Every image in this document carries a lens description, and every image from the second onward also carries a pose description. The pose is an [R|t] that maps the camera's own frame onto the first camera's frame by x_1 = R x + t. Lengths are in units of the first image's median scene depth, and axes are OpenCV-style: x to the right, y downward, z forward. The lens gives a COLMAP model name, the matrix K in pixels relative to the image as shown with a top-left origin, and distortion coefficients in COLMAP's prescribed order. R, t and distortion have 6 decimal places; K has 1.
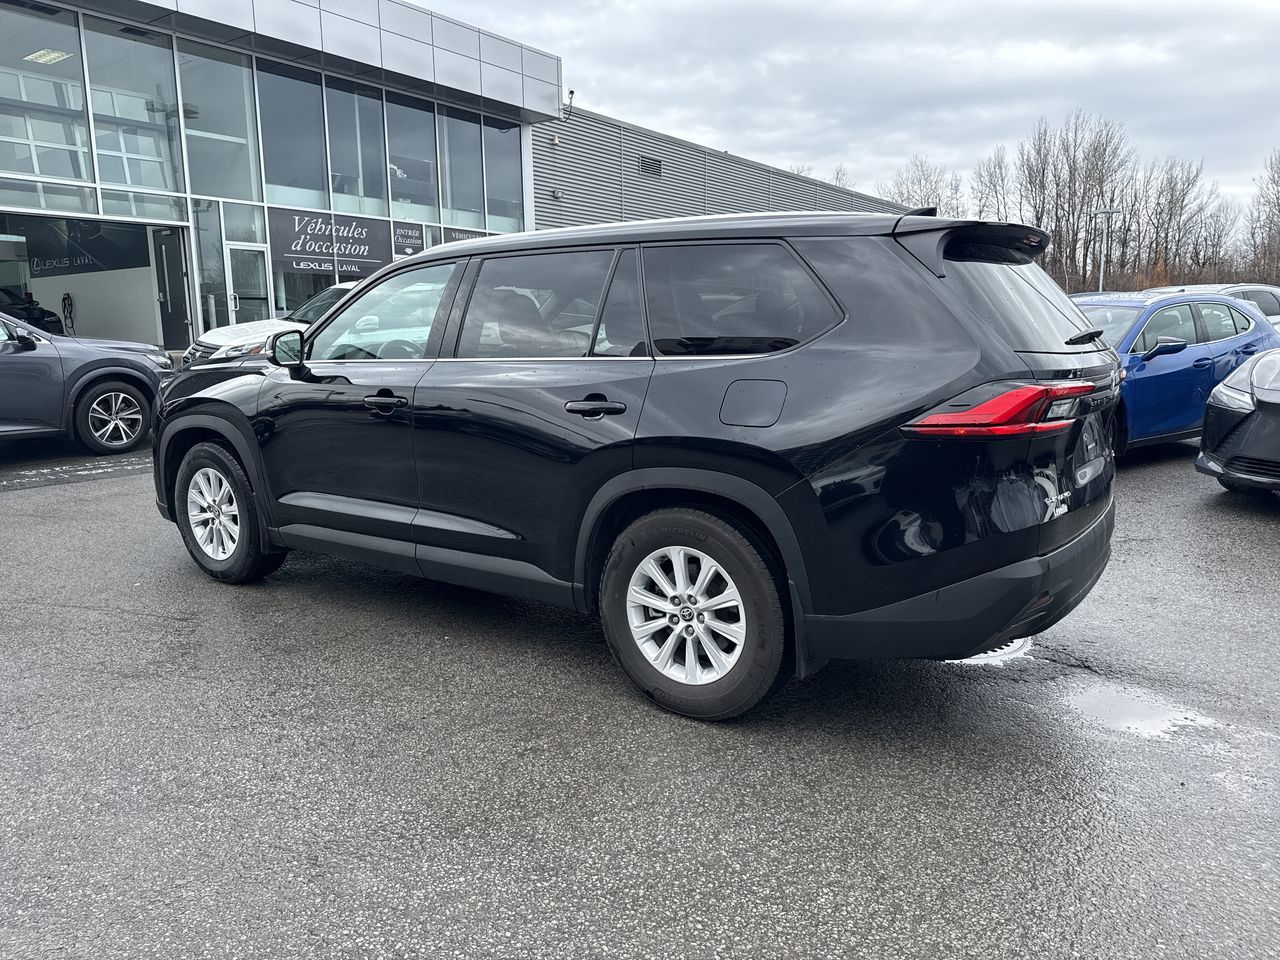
lens RADIAL K [[912.5, 0, 645.1], [0, 912.5, 471.9], [0, 0, 1]] dist [0.036989, -0.048242]
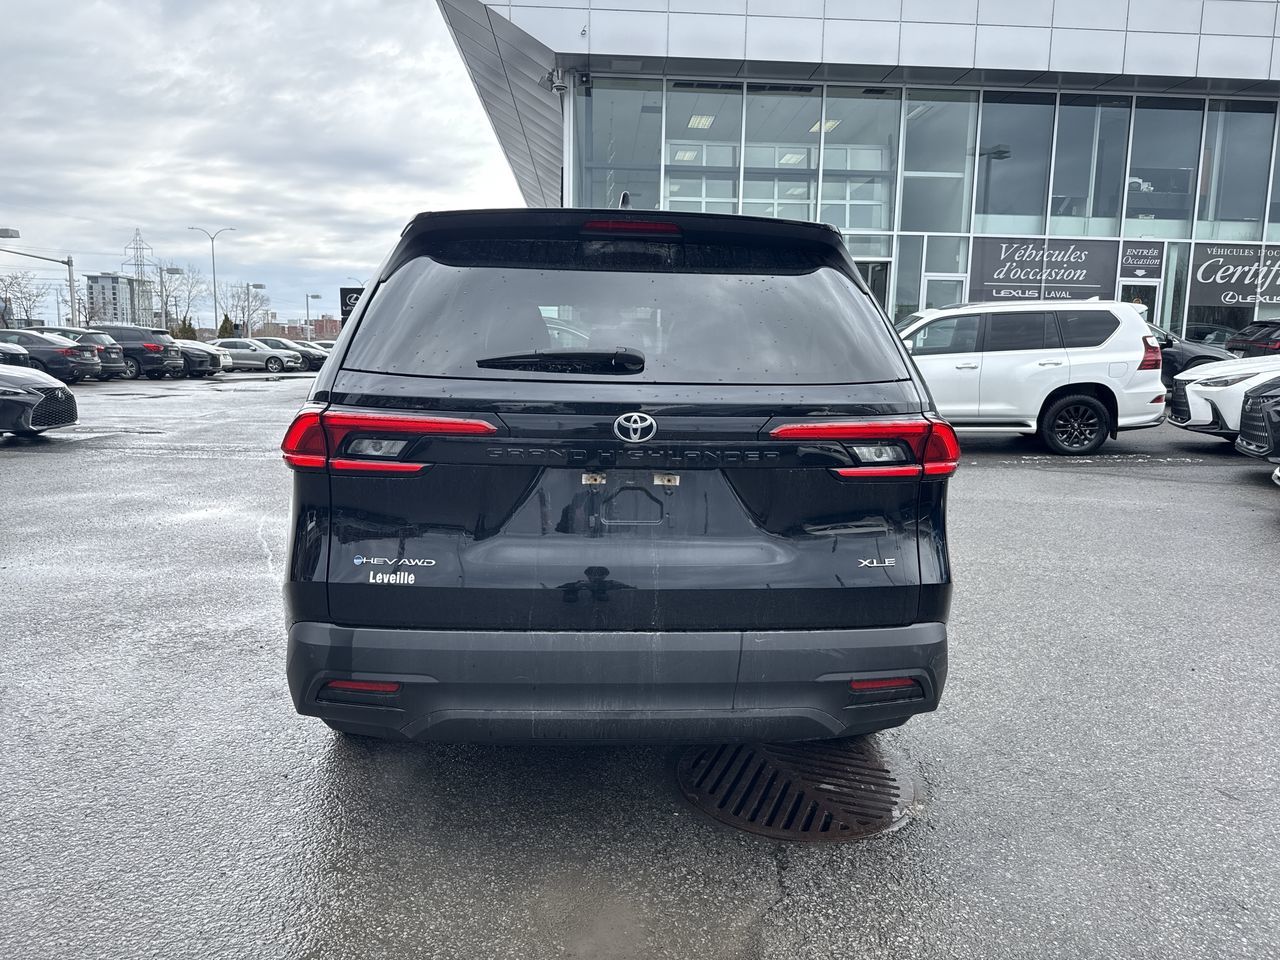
lens RADIAL K [[912.5, 0, 639.5], [0, 912.5, 470.4], [0, 0, 1]] dist [0.036989, -0.048242]
pose [[0.608518, 0.121460, -0.784189, 0.201476], [-0.149124, 0.988114, 0.037327, -0.018827], [0.779402, 0.094227, 0.619398, 0.119329]]
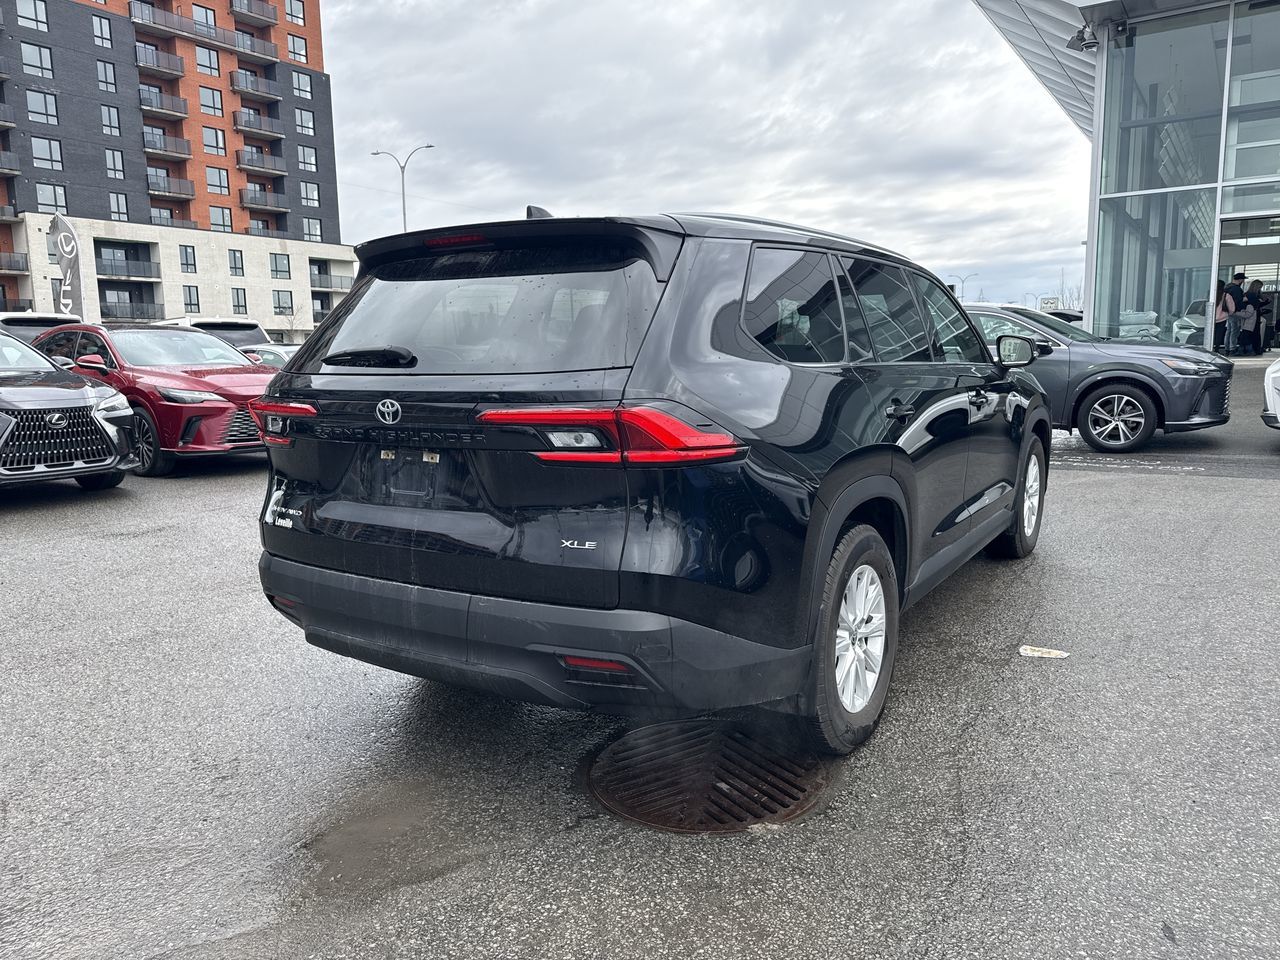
lens RADIAL K [[912.5, 0, 638.9], [0, 912.5, 477.7], [0, 0, 1]] dist [0.036989, -0.048242]
pose [[0.004263, 0.145798, -0.989305, 0.256248], [-0.137477, 0.980006, 0.143835, -0.037452], [0.990496, 0.135394, 0.024221, 0.239778]]
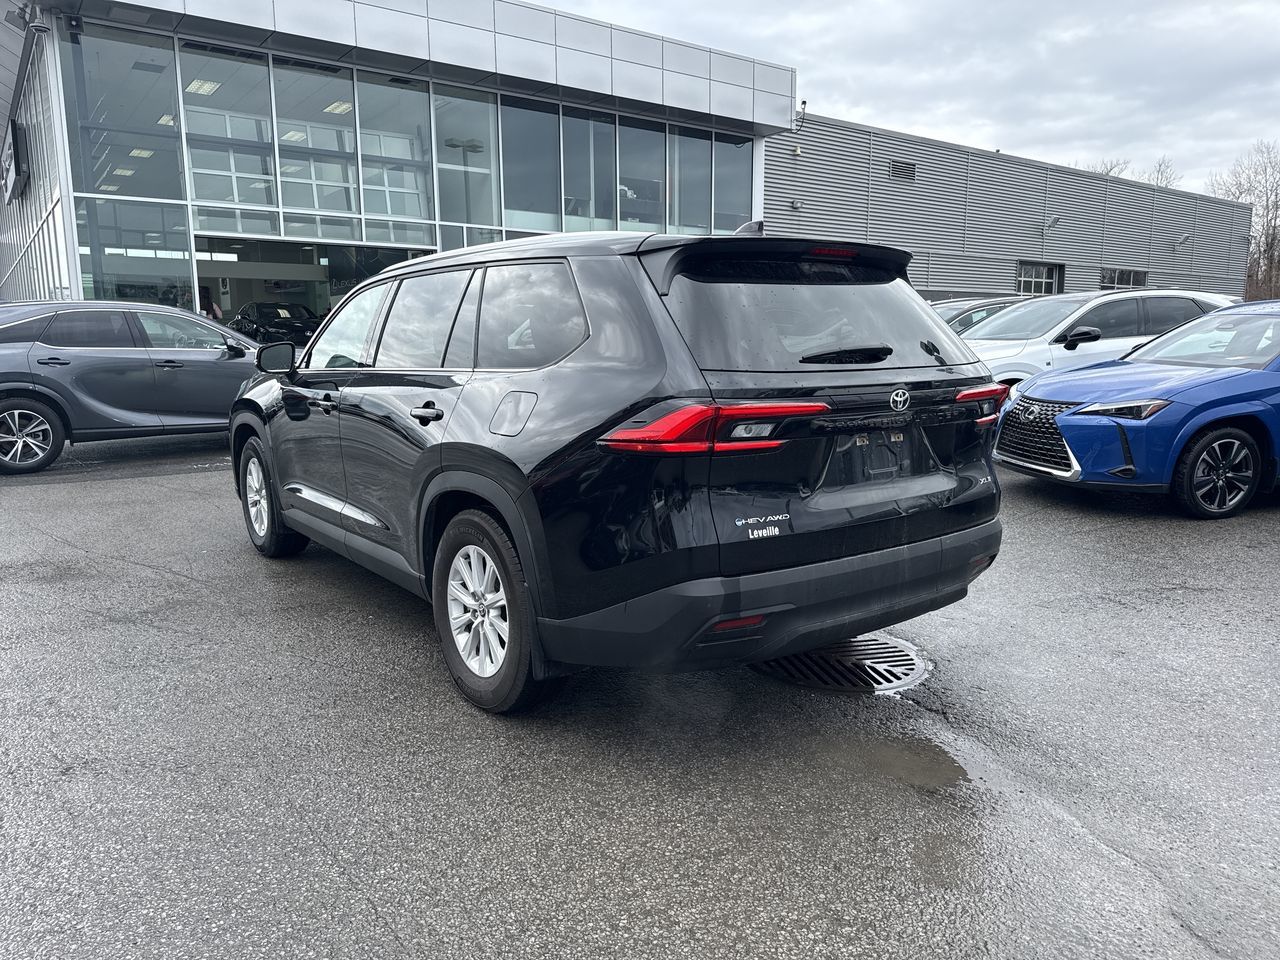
lens RADIAL K [[912.5, 0, 642.1], [0, 912.5, 477.0], [0, 0, 1]] dist [0.036989, -0.048242]
pose [[0.950177, 0.048663, -0.307888, 0.106009], [-0.050473, 0.998723, 0.002087, -0.002241], [0.307596, 0.013556, 0.951420, 0.007312]]
